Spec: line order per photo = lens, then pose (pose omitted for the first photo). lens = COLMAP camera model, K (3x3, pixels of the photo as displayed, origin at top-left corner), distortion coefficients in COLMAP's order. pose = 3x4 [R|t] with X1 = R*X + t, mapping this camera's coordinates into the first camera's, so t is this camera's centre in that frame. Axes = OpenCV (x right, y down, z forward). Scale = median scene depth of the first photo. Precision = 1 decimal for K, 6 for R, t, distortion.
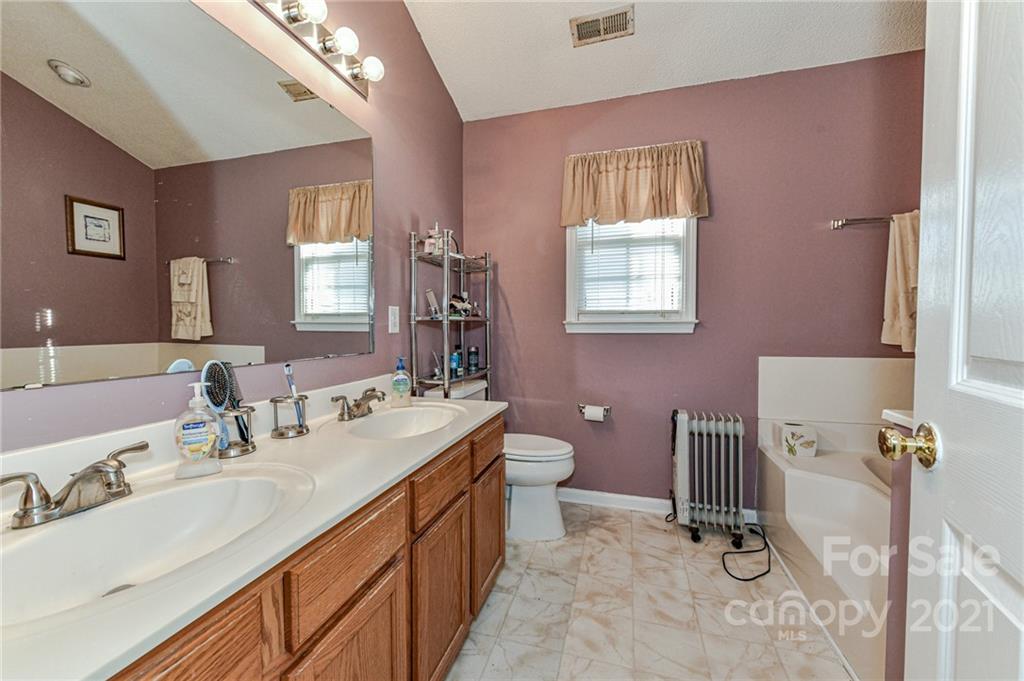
lens RADIAL K [[399.6, 0, 508.6], [0, 399.6, 337.2], [0, 0, 1]] dist [-0.000909, -0.000356]
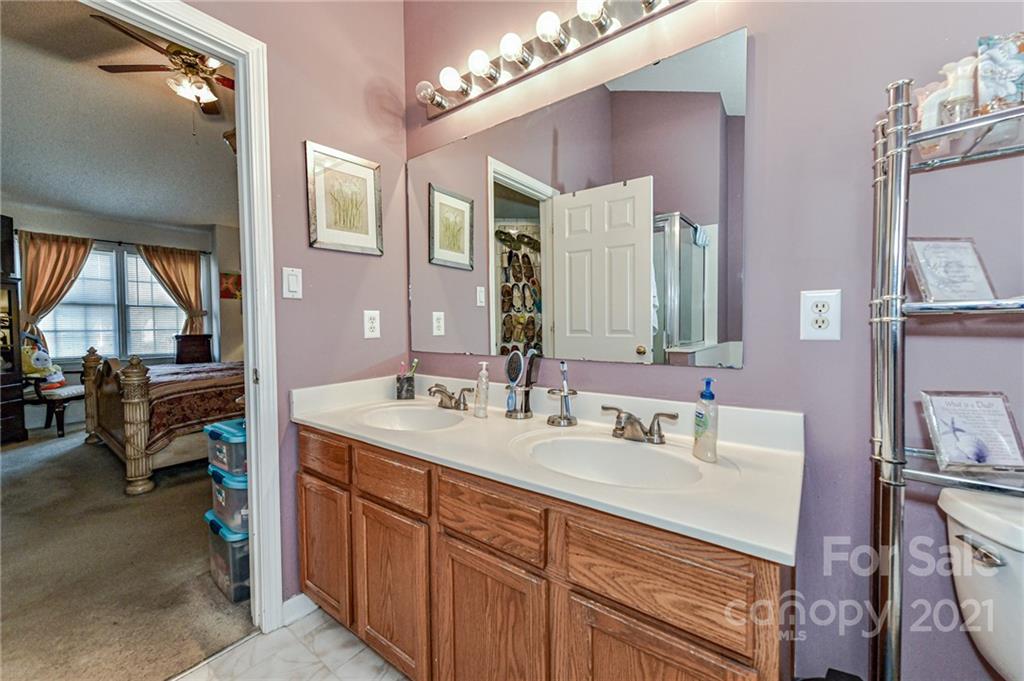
lens RADIAL K [[408.0, 0, 510.9], [0, 408.0, 337.9], [0, 0, 1]] dist [0.000947, 0.000188]
pose [[-0.354616, 0.030616, -0.934511, 0.724669], [-0.021323, 0.998939, 0.040818, -0.055949], [0.934769, 0.034401, -0.353587, 1.586011]]
